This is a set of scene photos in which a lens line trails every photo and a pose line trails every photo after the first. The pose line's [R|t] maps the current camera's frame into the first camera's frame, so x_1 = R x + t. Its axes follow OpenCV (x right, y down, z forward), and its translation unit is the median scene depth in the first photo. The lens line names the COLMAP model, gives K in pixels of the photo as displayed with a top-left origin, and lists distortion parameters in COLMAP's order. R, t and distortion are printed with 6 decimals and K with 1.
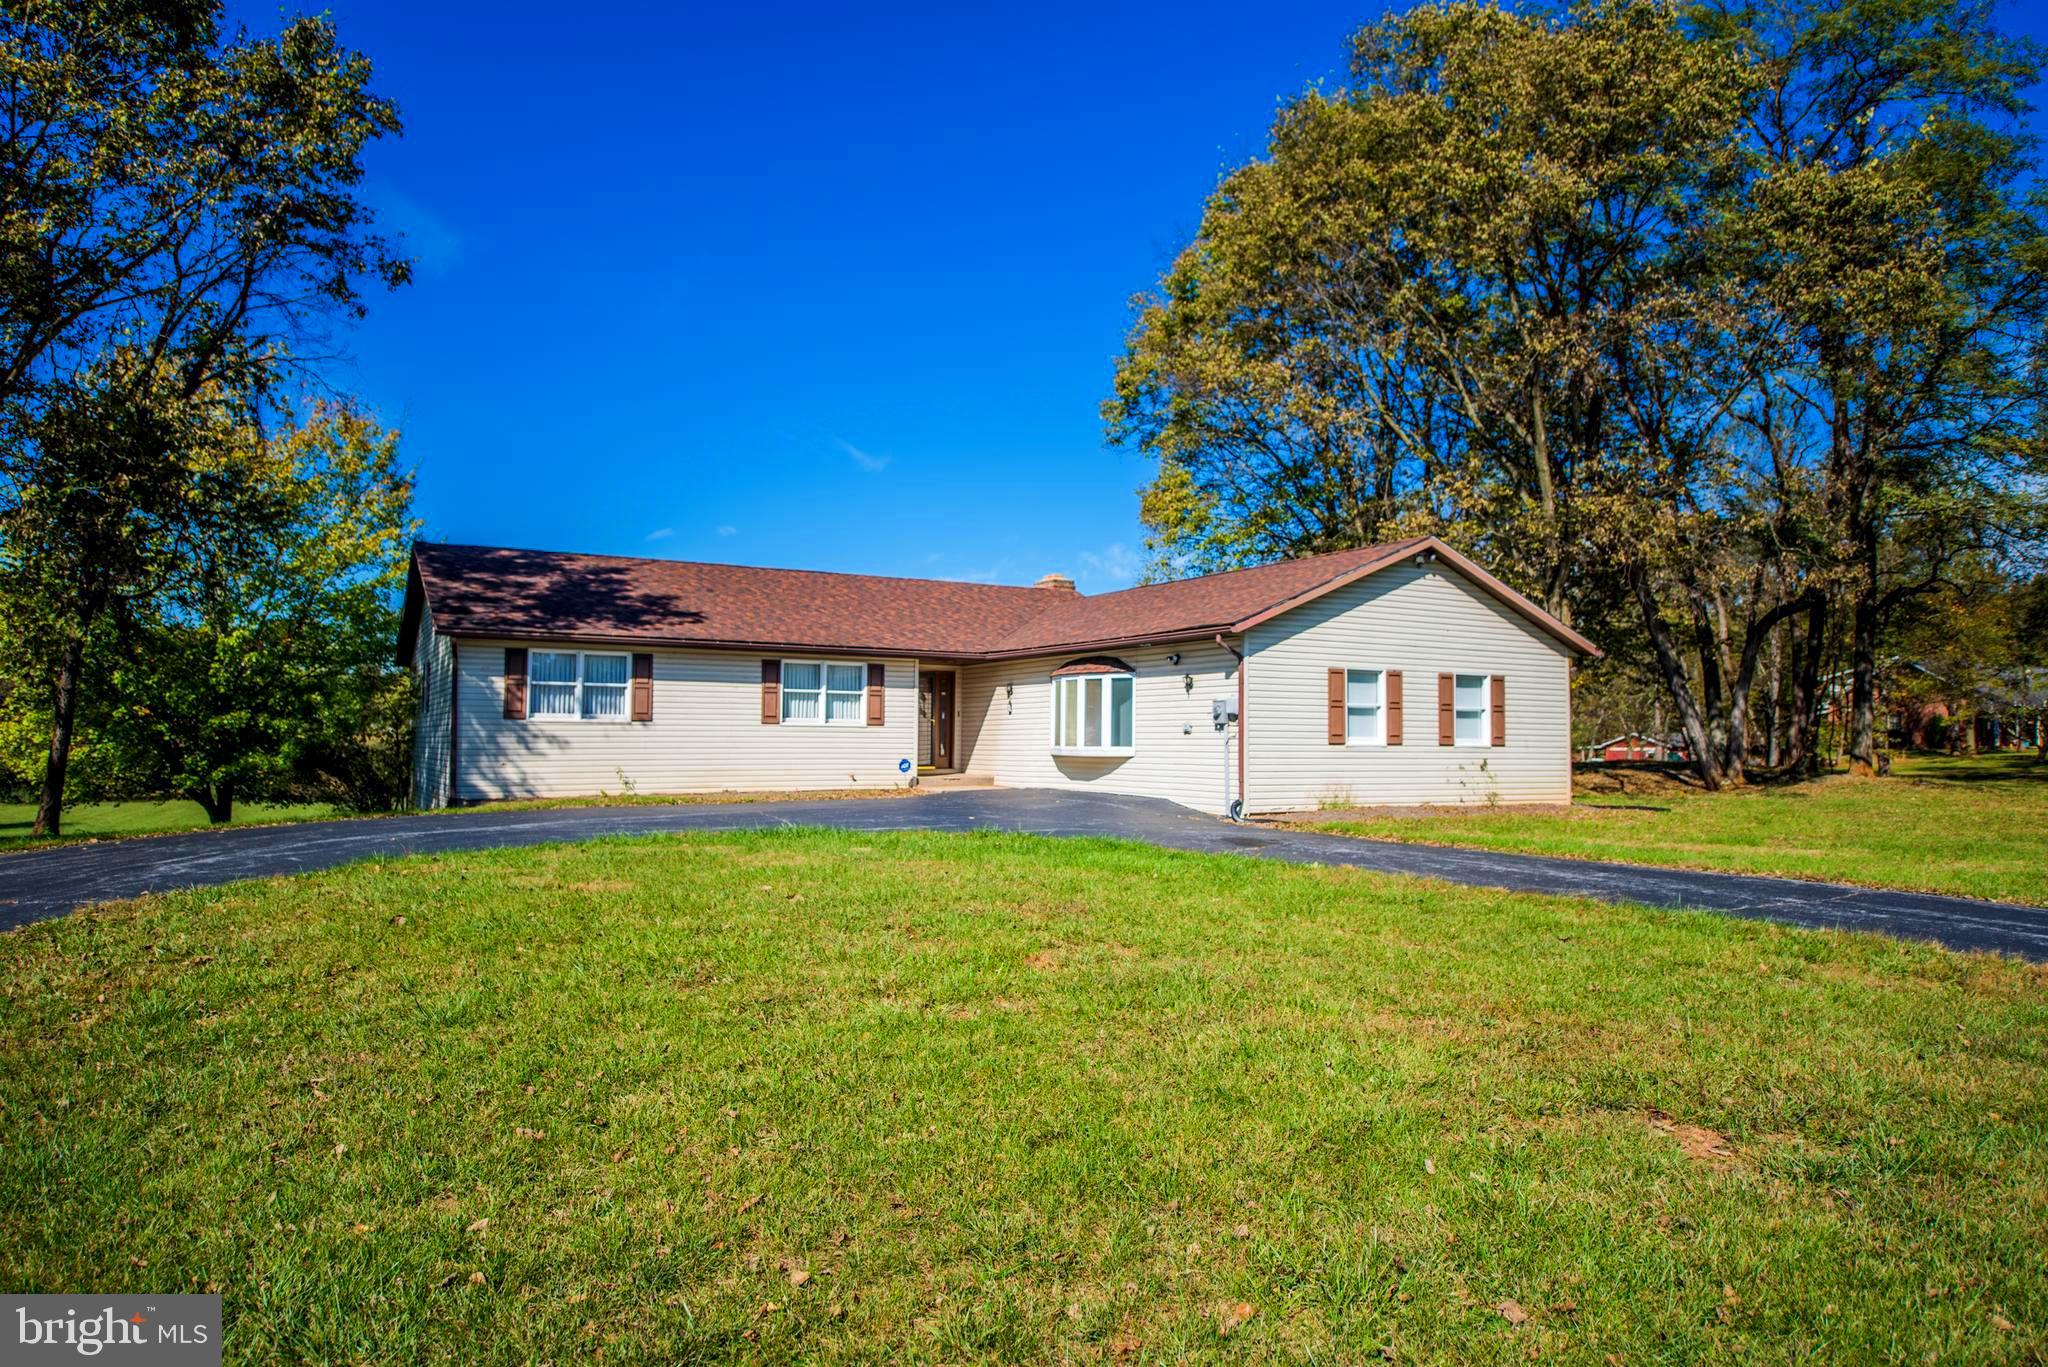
lens RADIAL K [[1277.2, 0, 1024.0], [0, 1277.2, 683.5], [0, 0, 1]] dist [-0.002482, 0.000160]
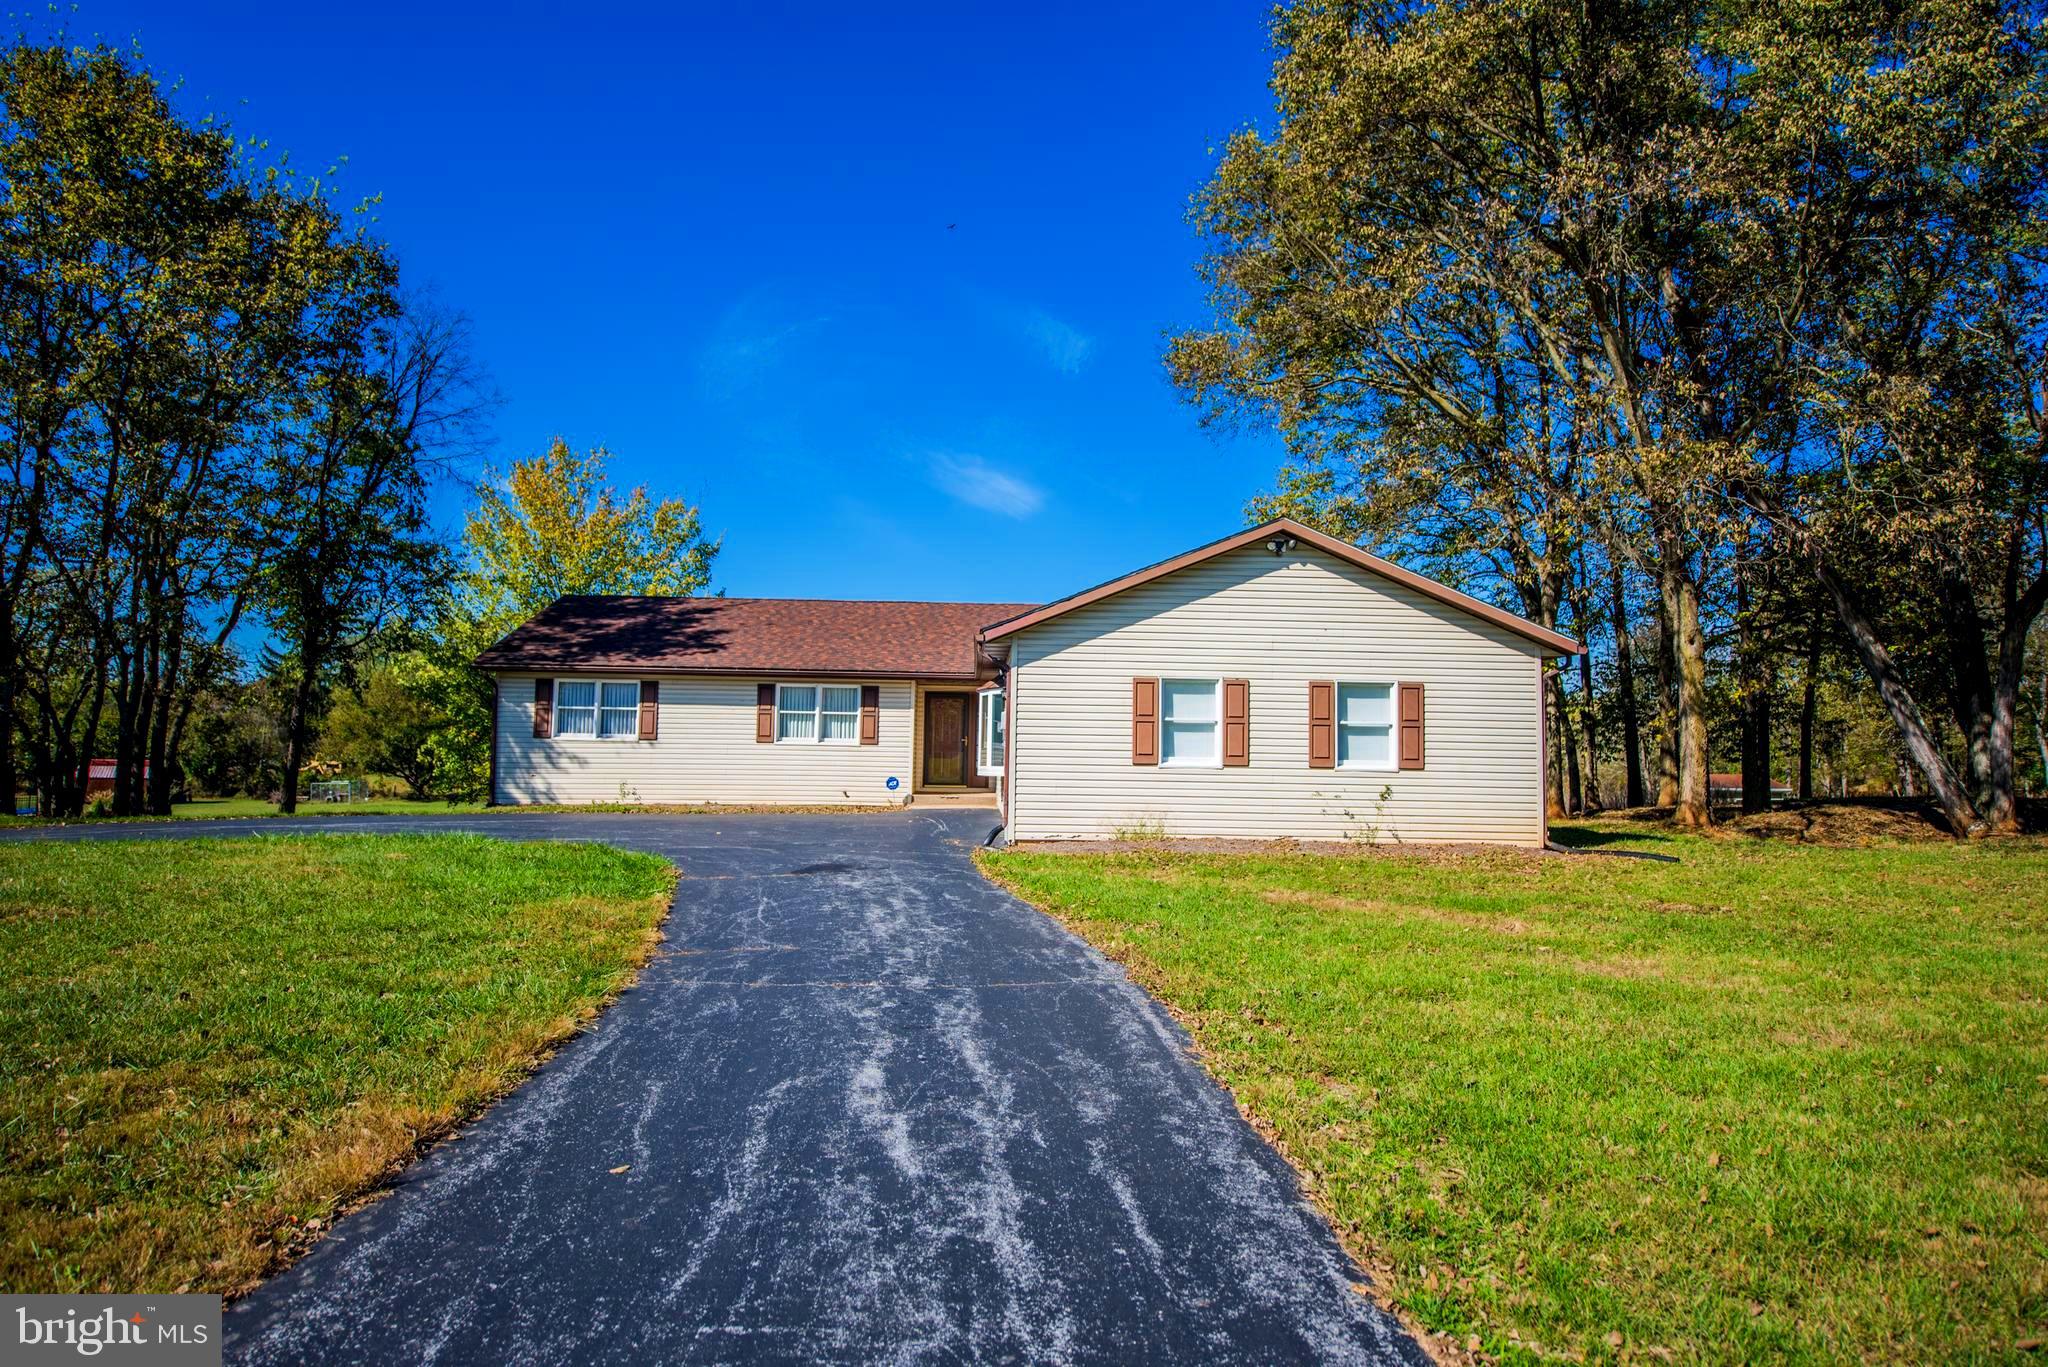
lens RADIAL K [[1164.2, 0, 1025.9], [0, 1164.2, 675.2], [0, 0, 1]] dist [0.000480, -0.001814]
pose [[0.889463, -0.026408, -0.456244, 0.477228], [0.011360, 0.999298, -0.035694, 0.012474], [0.456866, 0.026566, 0.889139, 0.227894]]
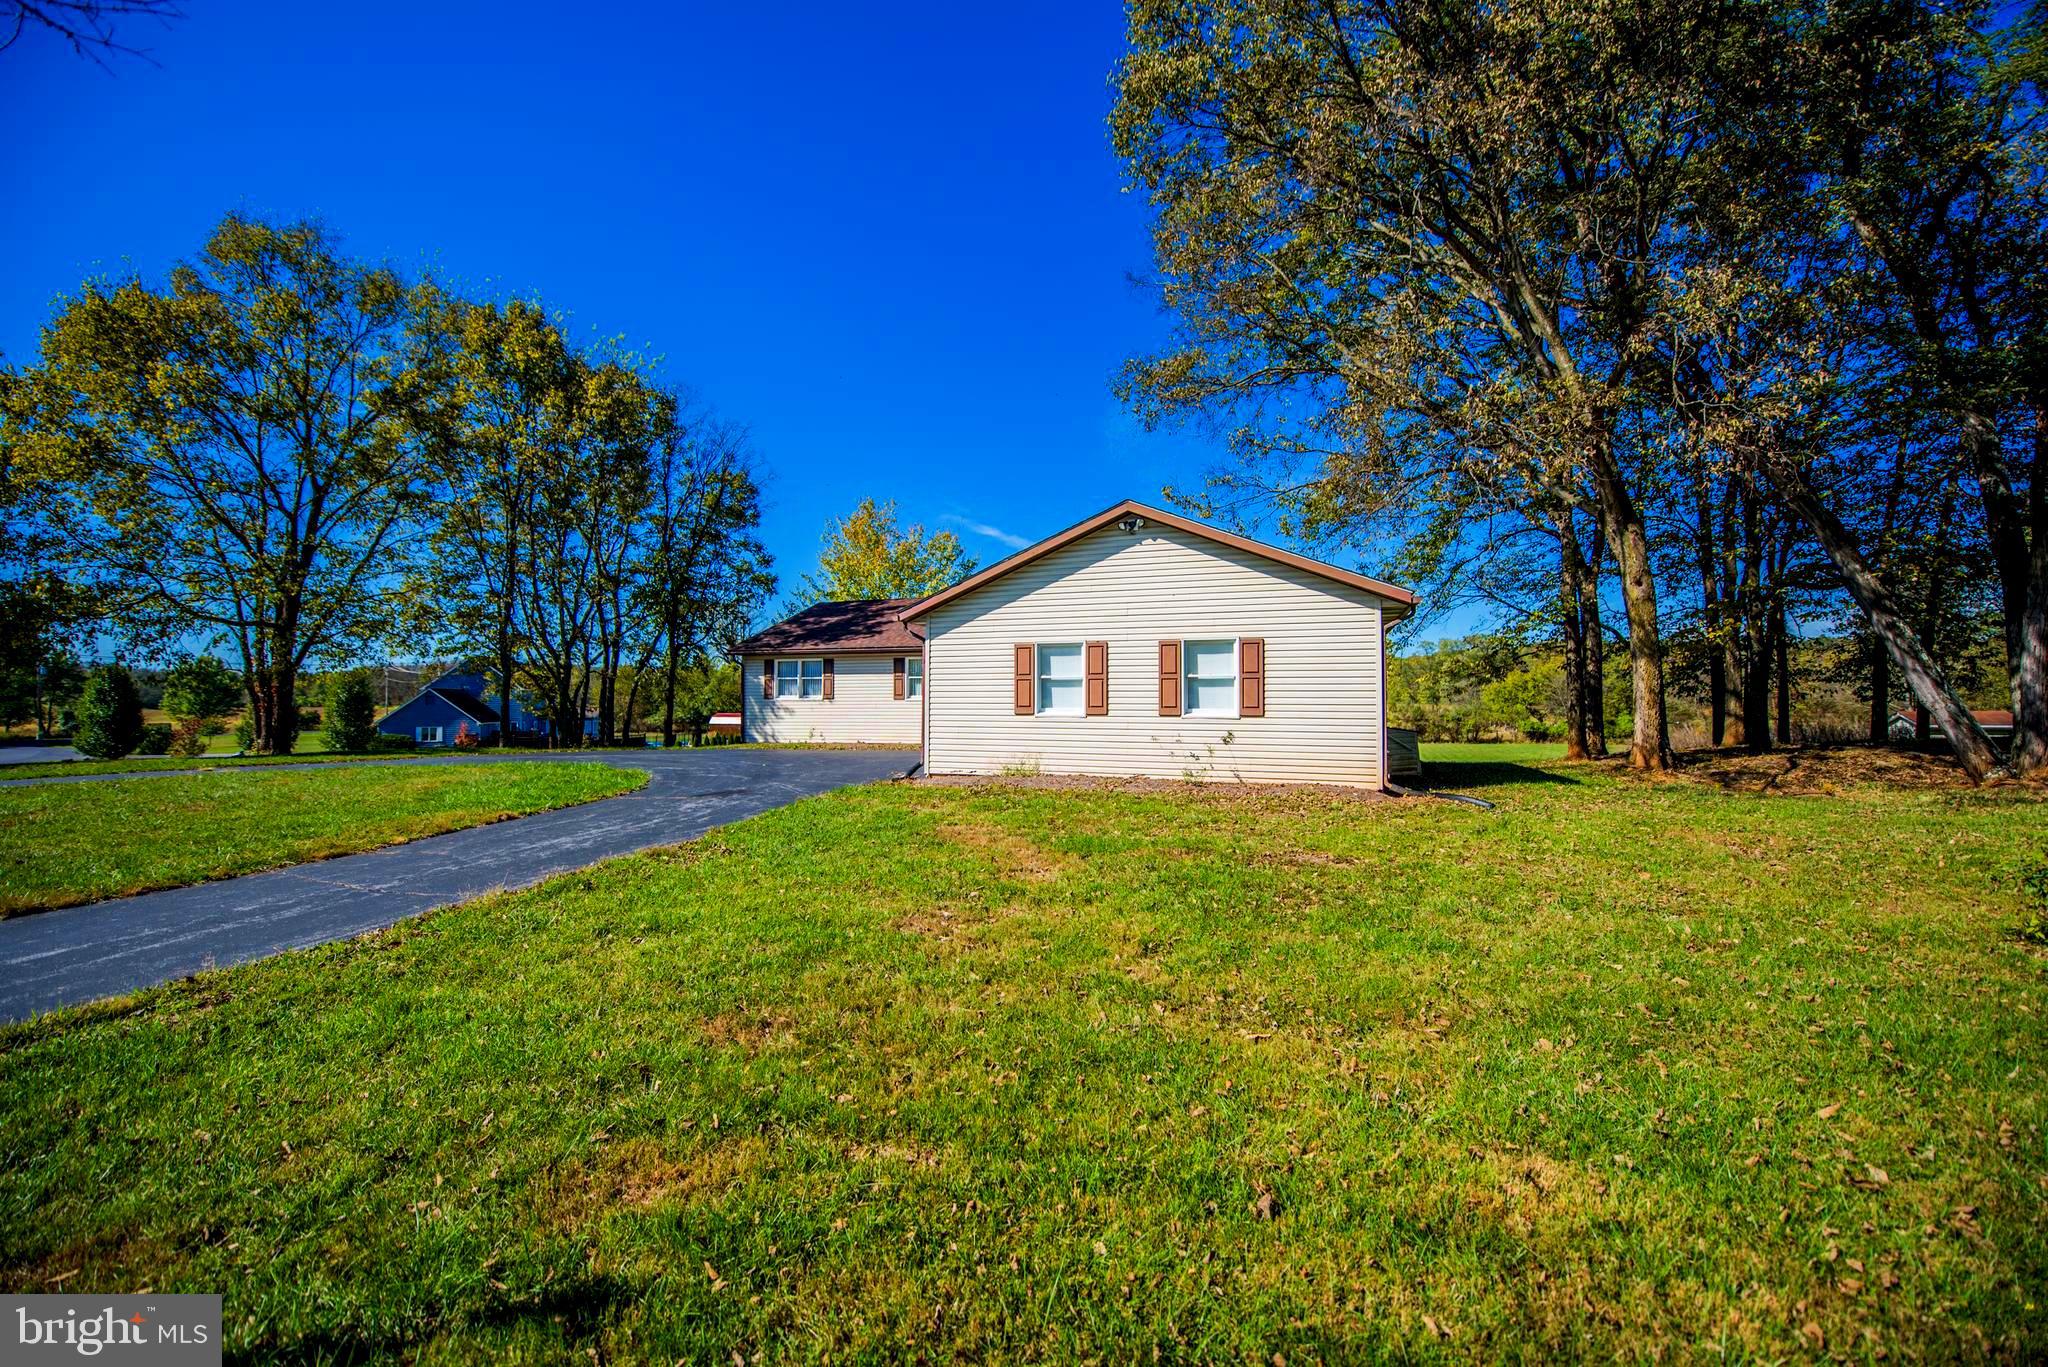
lens RADIAL K [[829.7, 0, 1018.7], [0, 829.7, 676.7], [0, 0, 1]] dist [-0.010987, -0.004324]
pose [[0.649356, -0.031633, -0.759826, 0.686605], [0.037334, 0.999256, -0.009695, 0.019959], [0.759568, -0.022072, 0.650054, 0.485119]]
